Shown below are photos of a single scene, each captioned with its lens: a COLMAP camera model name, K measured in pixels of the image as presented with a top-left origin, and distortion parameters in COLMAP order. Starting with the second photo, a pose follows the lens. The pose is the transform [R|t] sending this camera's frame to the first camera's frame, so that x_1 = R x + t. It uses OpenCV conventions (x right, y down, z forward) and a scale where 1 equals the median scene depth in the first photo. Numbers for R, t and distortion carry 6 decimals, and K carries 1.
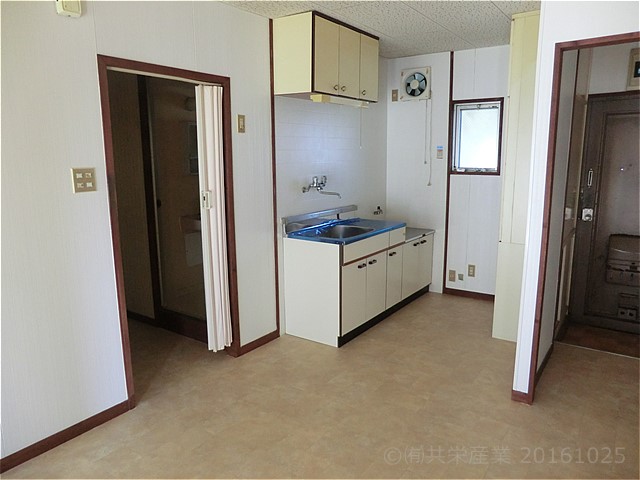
lens RADIAL K [[464.8, 0, 320.0], [0, 464.8, 240.0], [0, 0, 1]] dist [-0.116515, 0.158578]
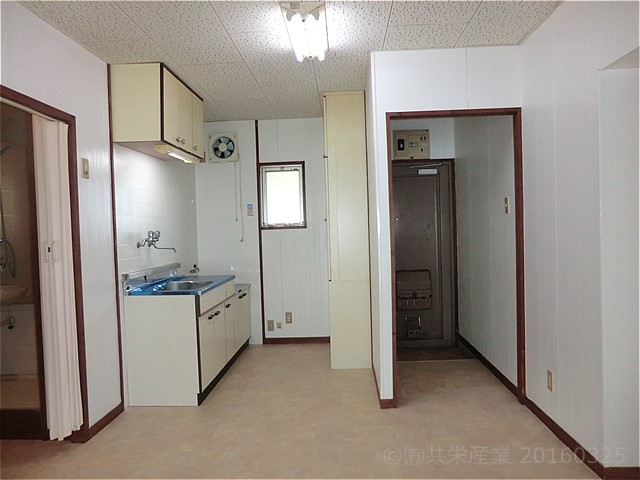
lens RADIAL K [[464.8, 0, 320.0], [0, 464.8, 240.0], [0, 0, 1]] dist [-0.116515, 0.158578]
pose [[0.847809, -0.032838, 0.529285, -0.205700], [0.120955, 0.983747, -0.132712, 0.048008], [-0.516324, 0.176534, 0.838001, 0.030519]]
